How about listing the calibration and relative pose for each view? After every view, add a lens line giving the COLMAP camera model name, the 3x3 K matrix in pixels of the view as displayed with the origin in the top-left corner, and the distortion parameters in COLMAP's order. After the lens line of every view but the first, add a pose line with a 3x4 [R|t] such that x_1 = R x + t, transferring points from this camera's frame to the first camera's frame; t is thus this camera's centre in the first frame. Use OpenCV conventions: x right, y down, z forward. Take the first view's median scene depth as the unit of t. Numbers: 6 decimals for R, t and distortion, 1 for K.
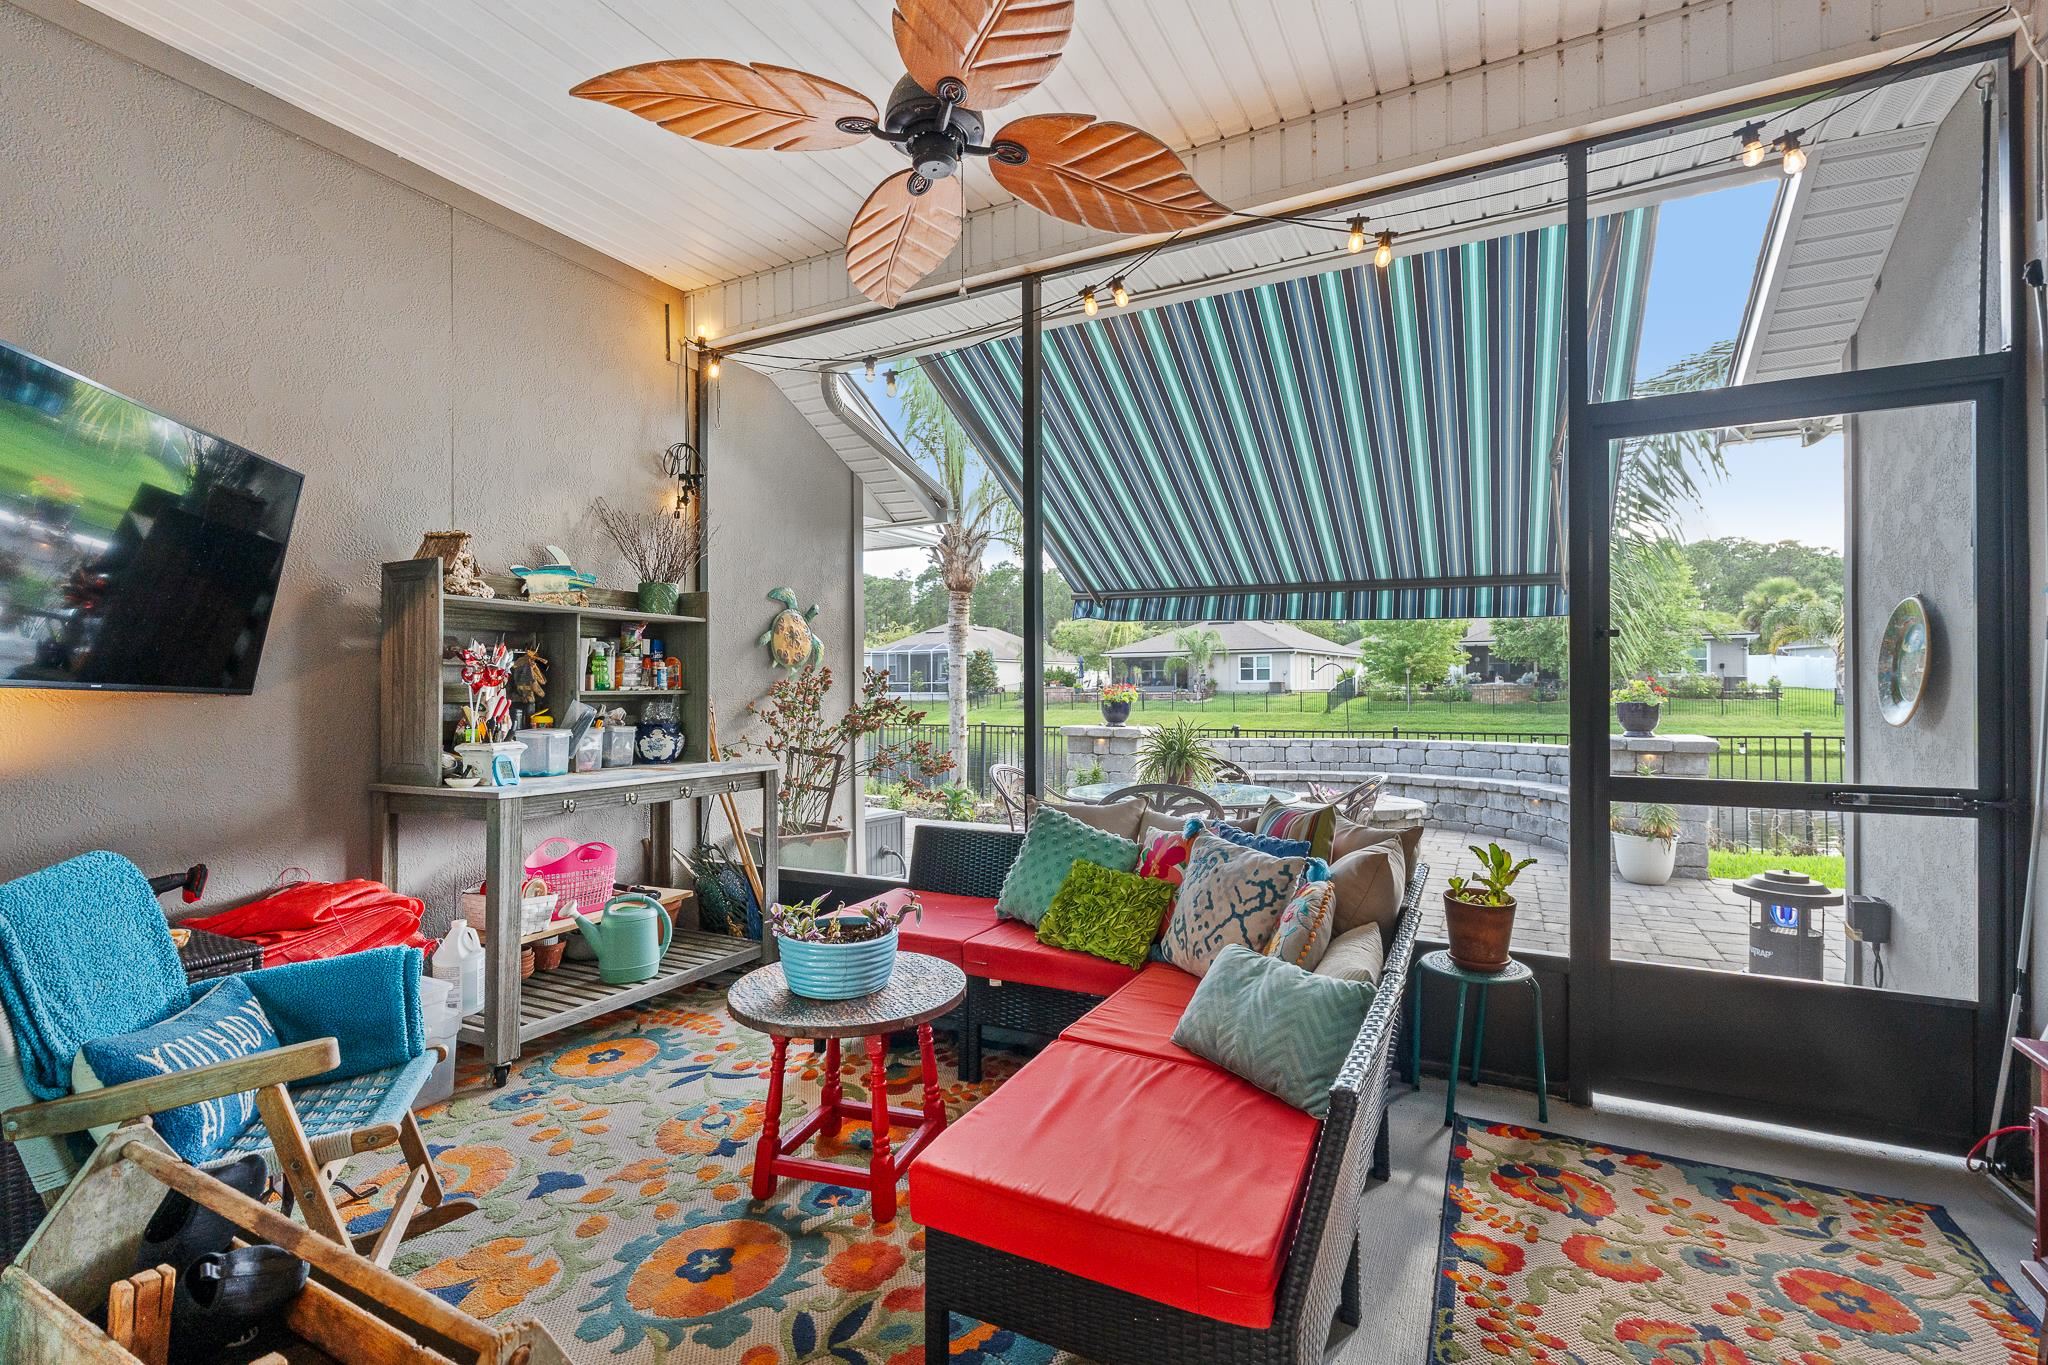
lens RADIAL K [[921.8, 0, 1019.1], [0, 921.8, 682.1], [0, 0, 1]] dist [-0.015897, 0.012119]
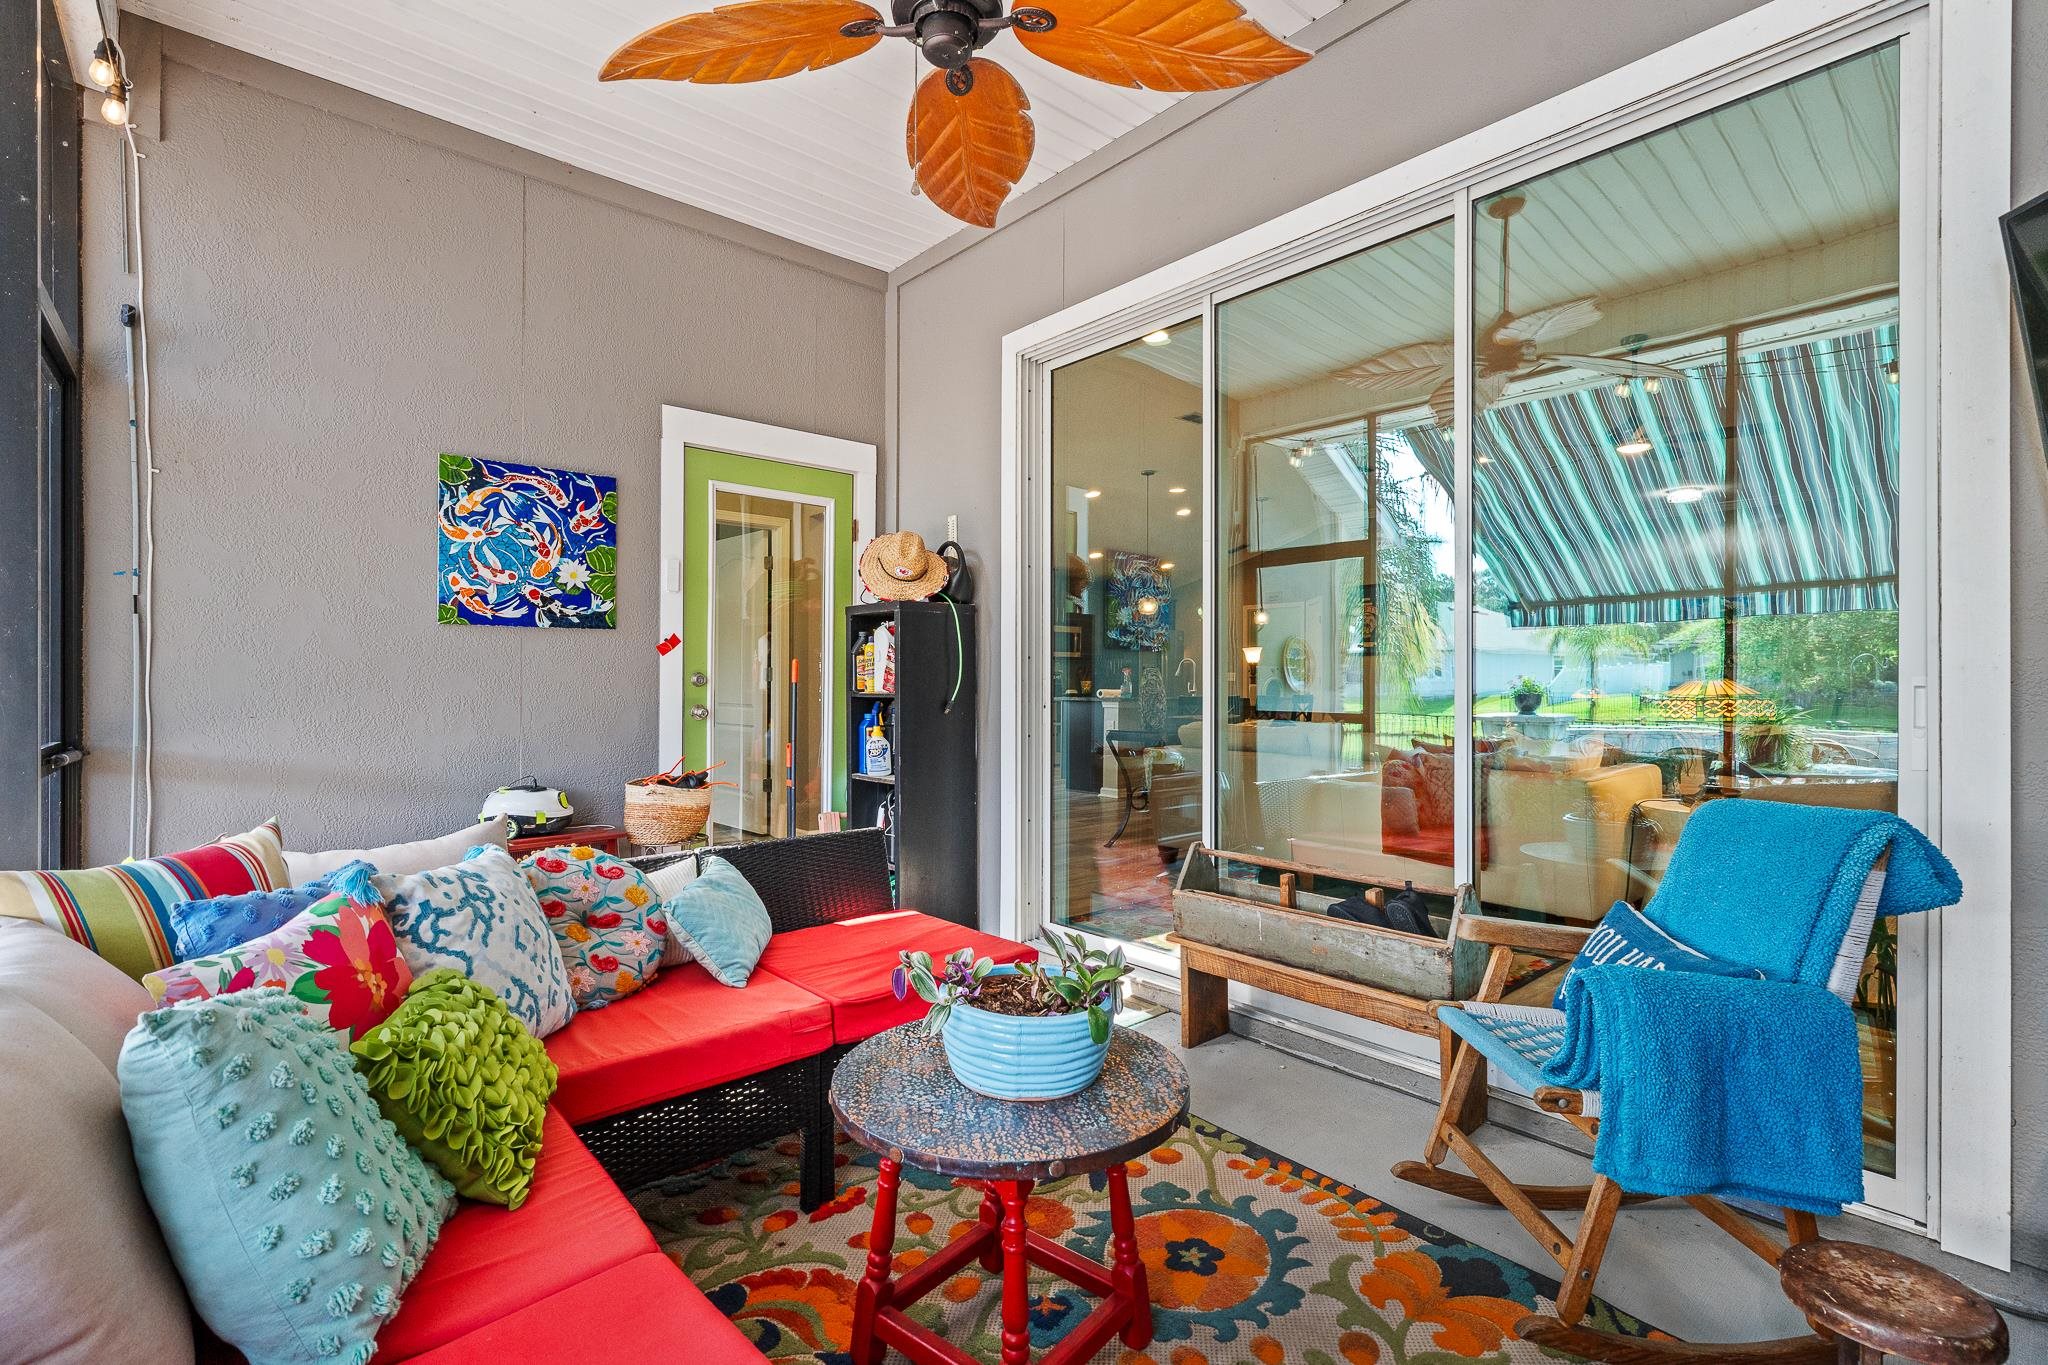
lens RADIAL K [[944.6, 0, 1025.1], [0, 944.6, 667.1], [0, 0, 1]] dist [-0.004490, -0.000152]
pose [[-0.934892, 0.000967, 0.354931, -0.257129], [-0.000747, 0.999989, -0.004692, 0.019602], [-0.354931, -0.004652, -0.934881, 0.966756]]
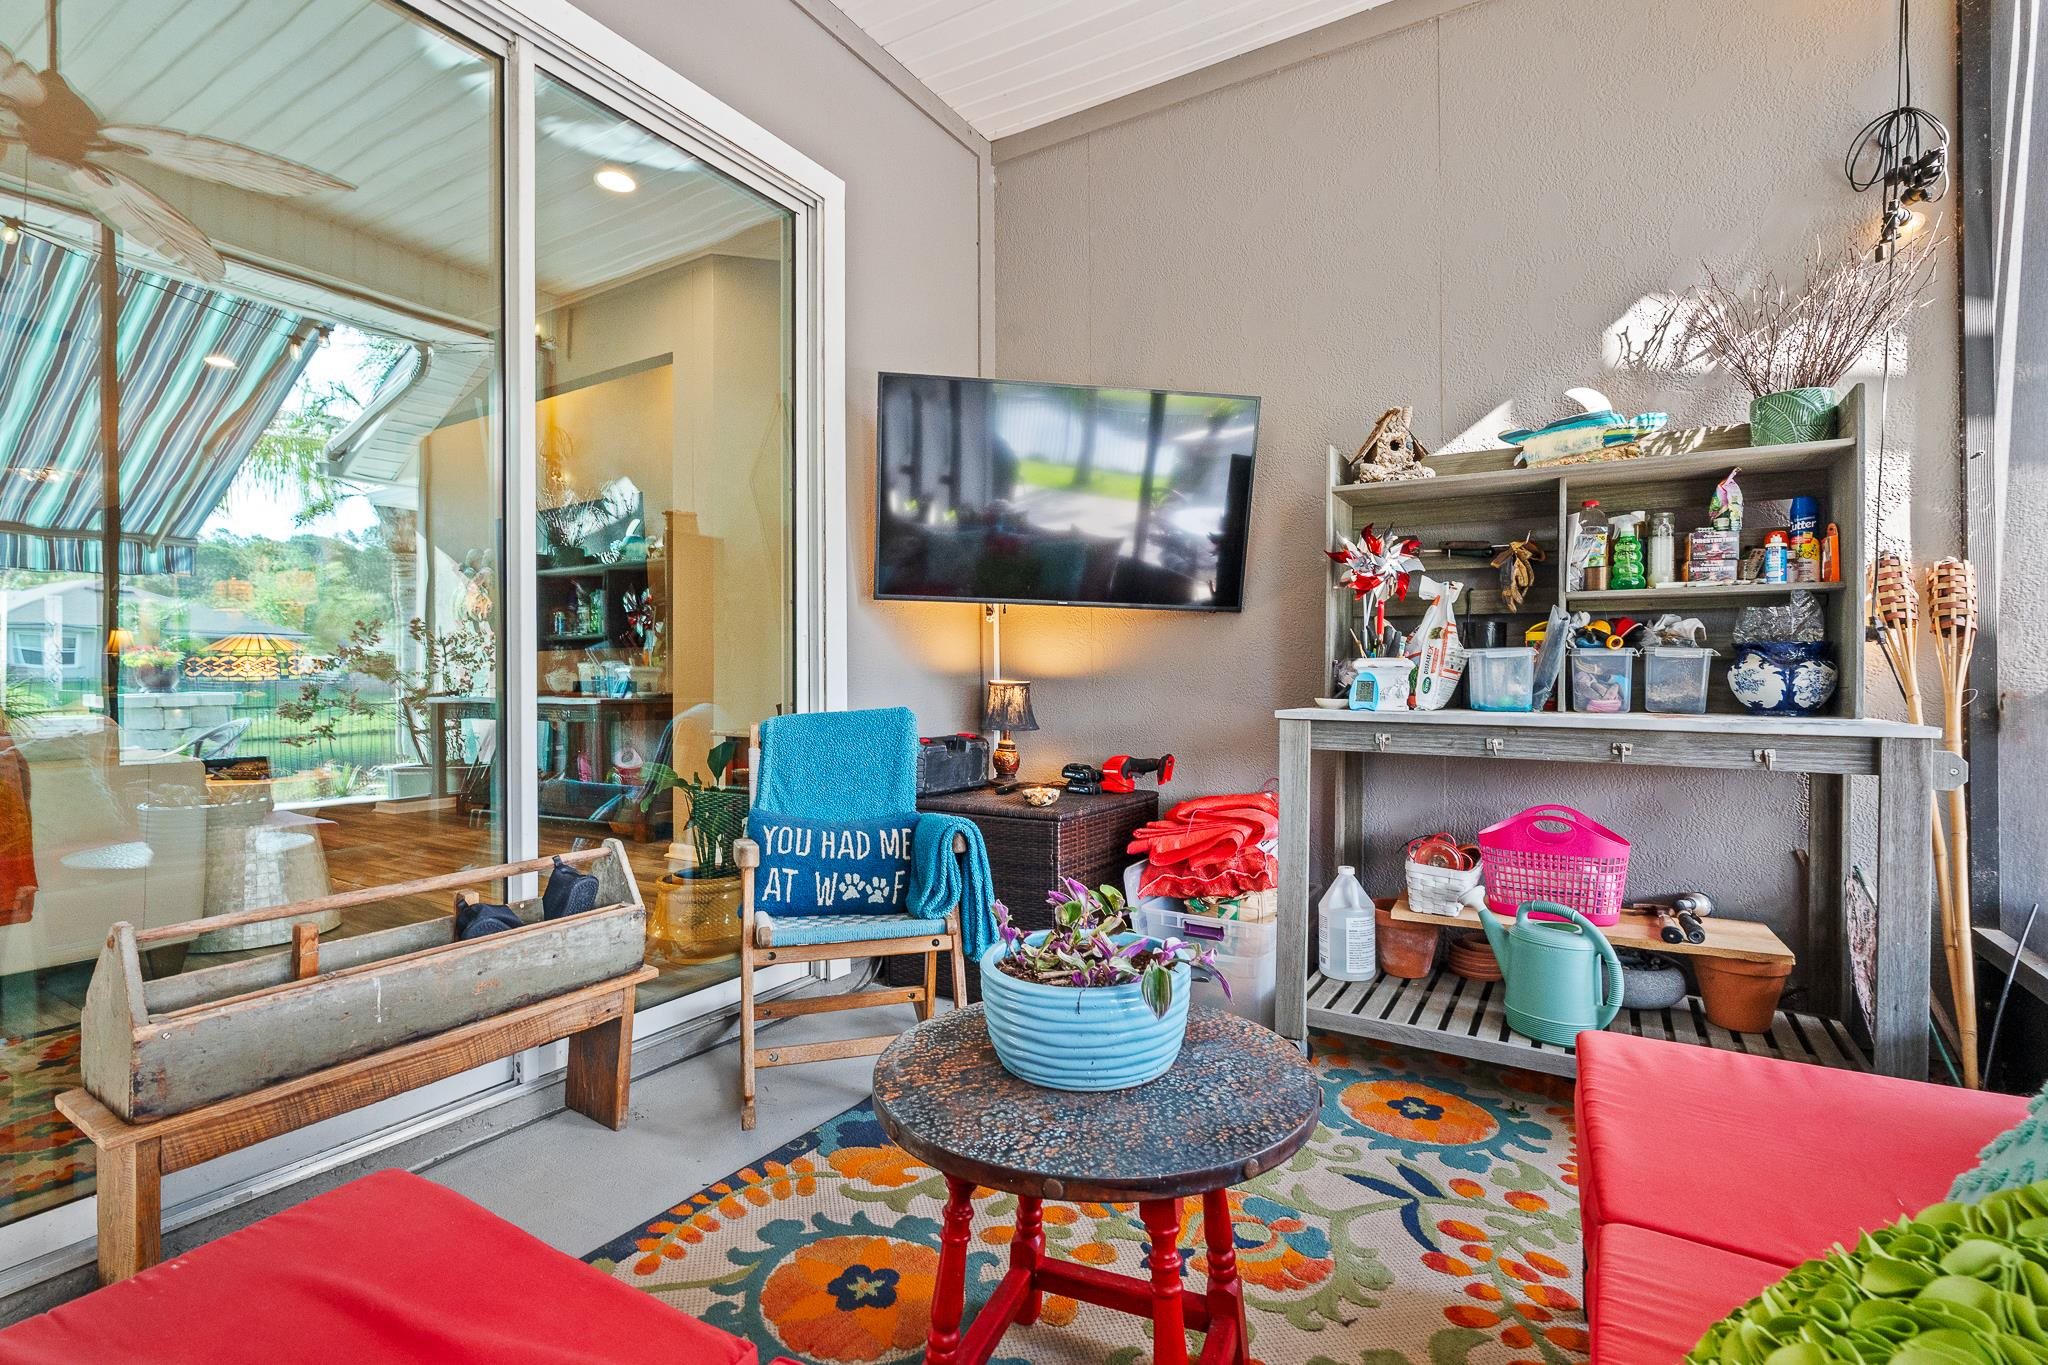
lens RADIAL K [[944.6, 0, 1025.1], [0, 944.6, 667.1], [0, 0, 1]] dist [-0.004490, -0.000152]
pose [[-0.068478, -0.002907, -0.997648, 0.217583], [0.007669, 0.999965, -0.003440, 0.058078], [0.997623, -0.007887, -0.068453, 0.588080]]
